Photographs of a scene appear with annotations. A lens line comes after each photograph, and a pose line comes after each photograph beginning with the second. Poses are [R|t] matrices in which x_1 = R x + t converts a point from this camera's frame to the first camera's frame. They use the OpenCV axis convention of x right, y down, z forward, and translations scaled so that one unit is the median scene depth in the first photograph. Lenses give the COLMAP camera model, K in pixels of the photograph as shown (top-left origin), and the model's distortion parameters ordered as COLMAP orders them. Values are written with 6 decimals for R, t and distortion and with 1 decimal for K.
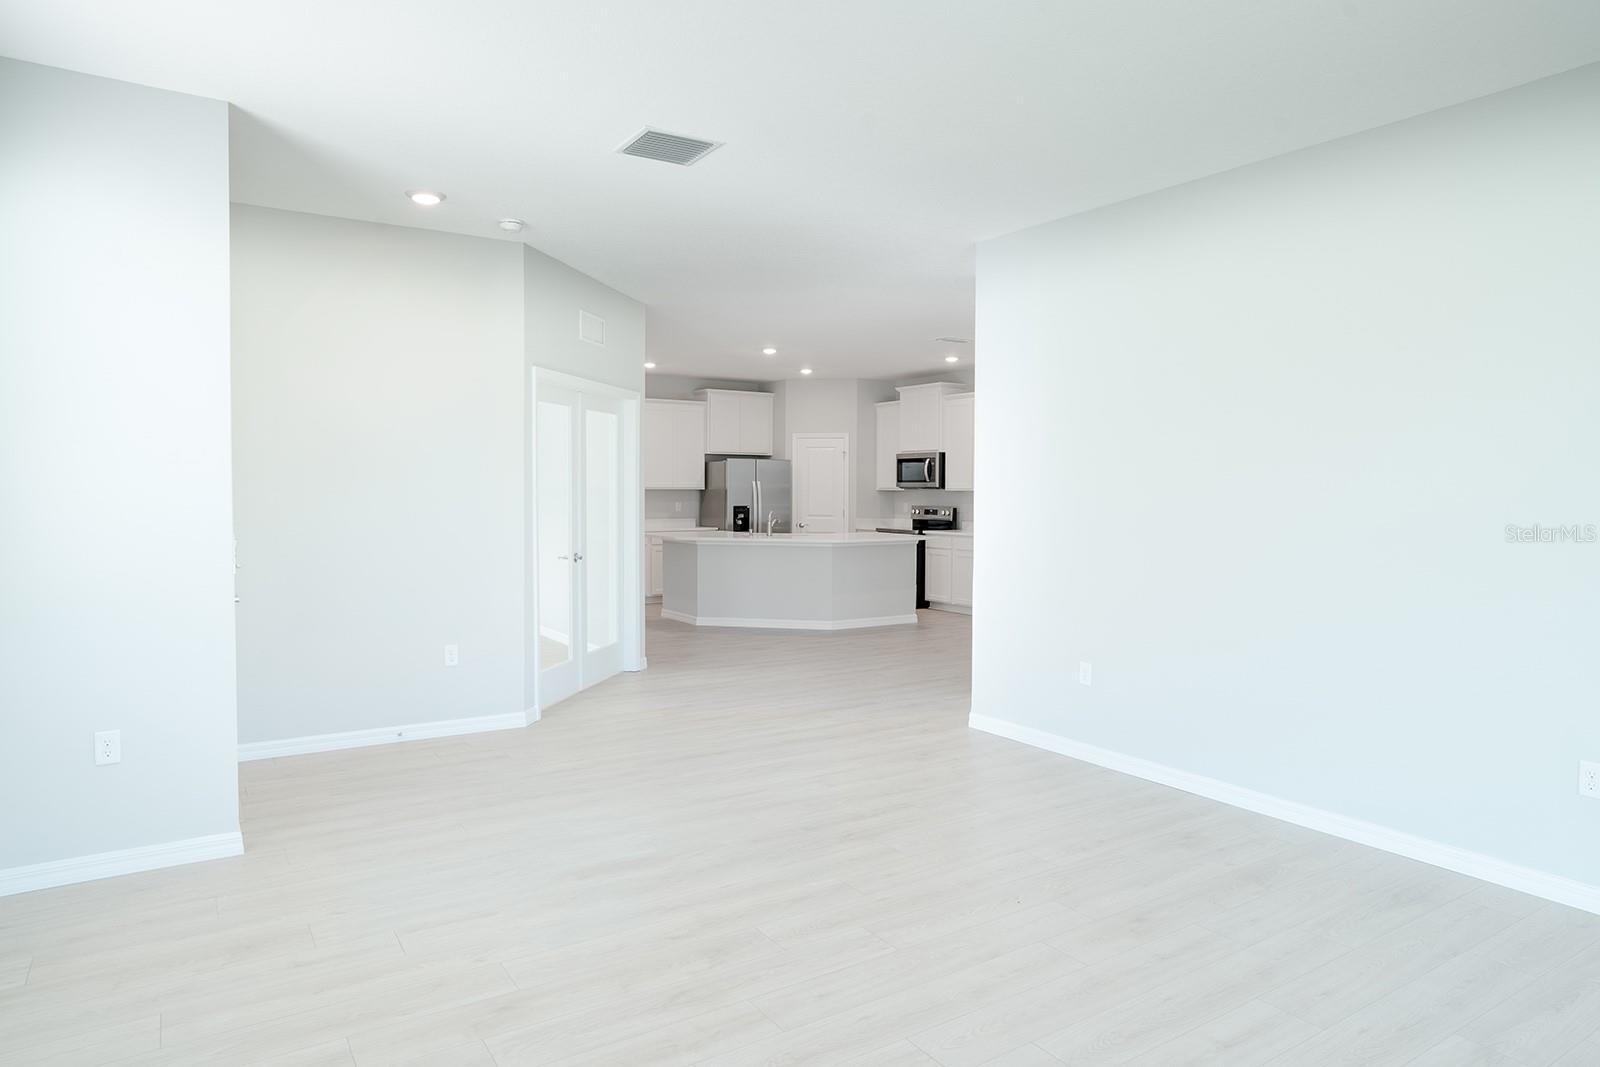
lens RADIAL K [[1002.5, 0, 800.0], [0, 1002.5, 533.5], [0, 0, 1]] dist [0.000069, 0.000136]
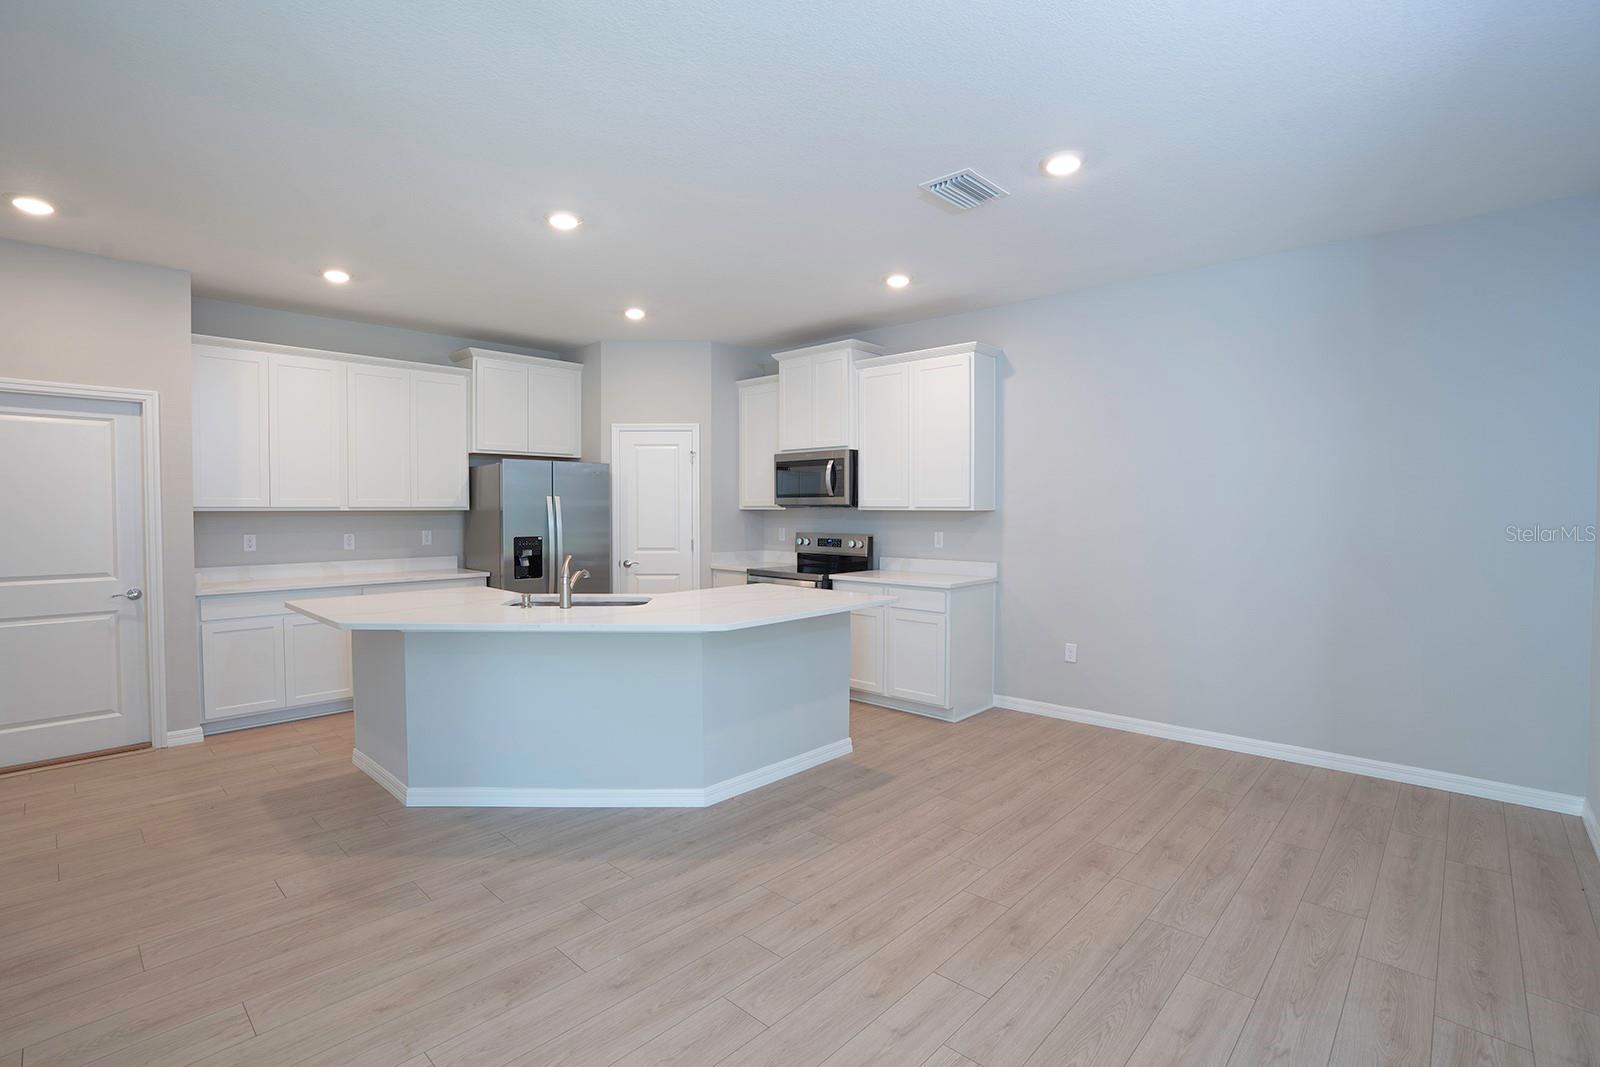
lens RADIAL K [[743.4, 0, 797.7], [0, 743.4, 529.8], [0, 0, 1]] dist [-0.074614, 0.029621]
pose [[0.971849, -0.011639, 0.235319, -0.004100], [0.014661, 0.999831, -0.011096, -0.024211], [-0.235150, 0.014234, 0.971855, 0.523090]]
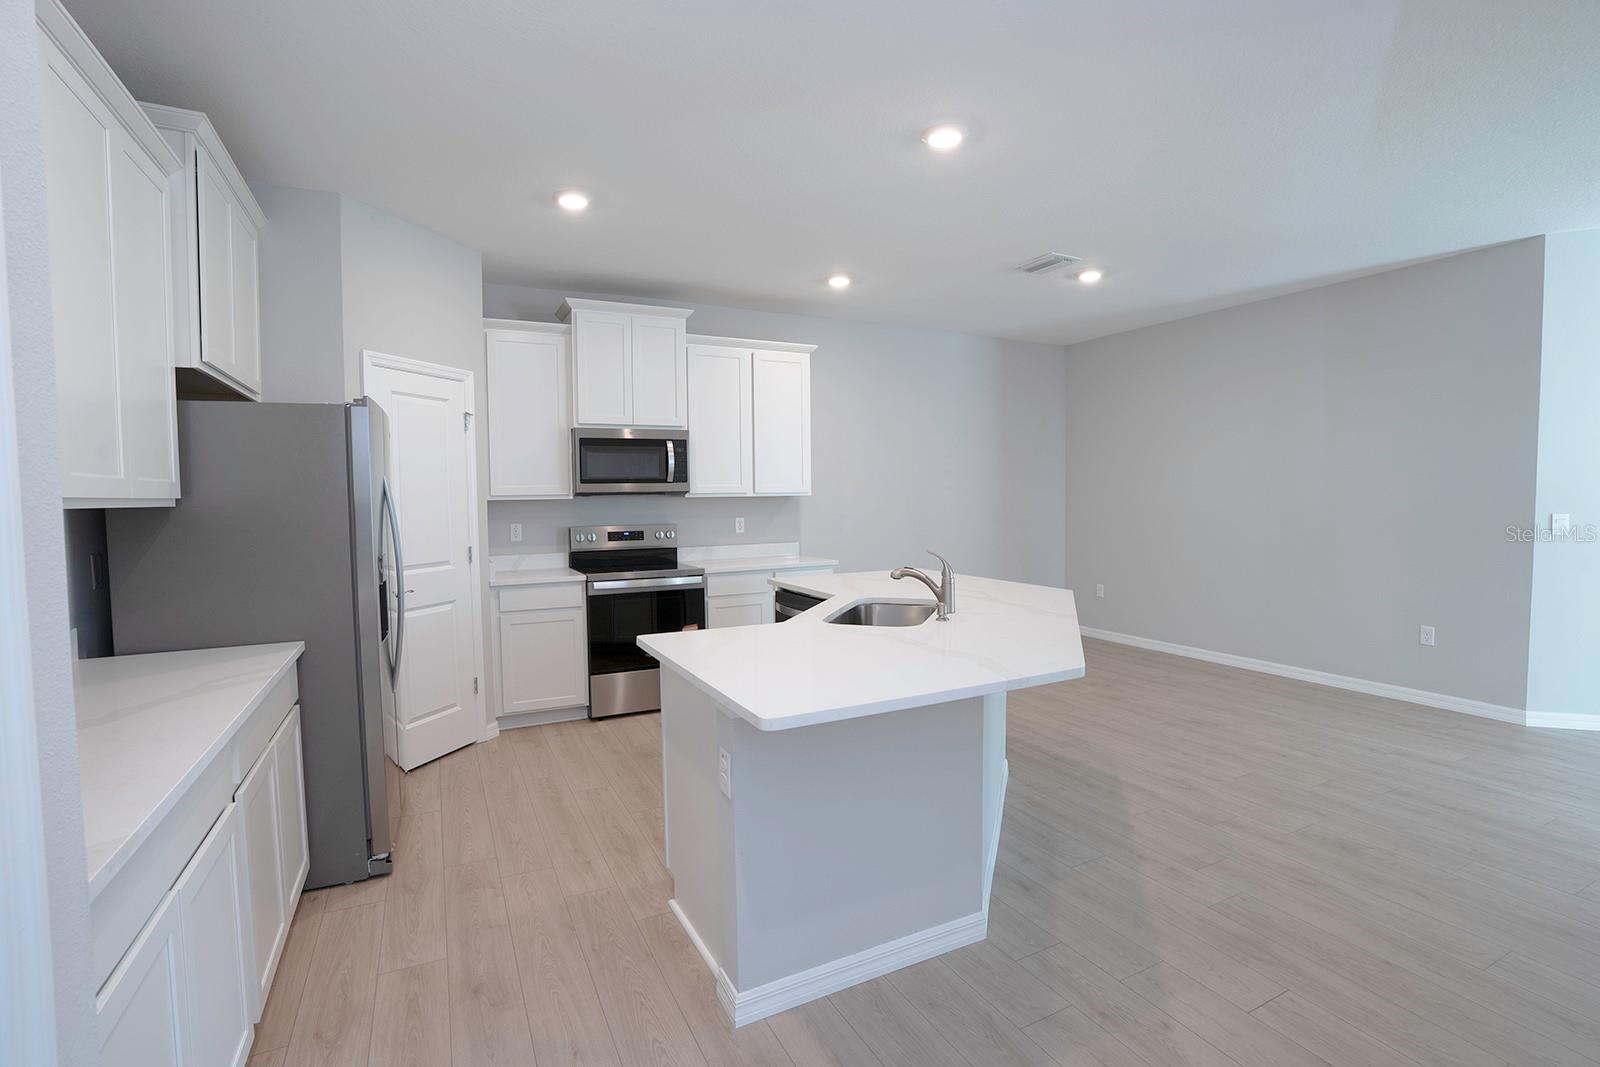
lens RADIAL K [[743.4, 0, 797.7], [0, 743.4, 529.8], [0, 0, 1]] dist [-0.074614, 0.029621]
pose [[0.112515, -0.054019, 0.992181, -0.265553], [0.056324, 0.997262, 0.047908, -0.039038], [-0.992052, 0.050493, 0.115250, 0.845146]]
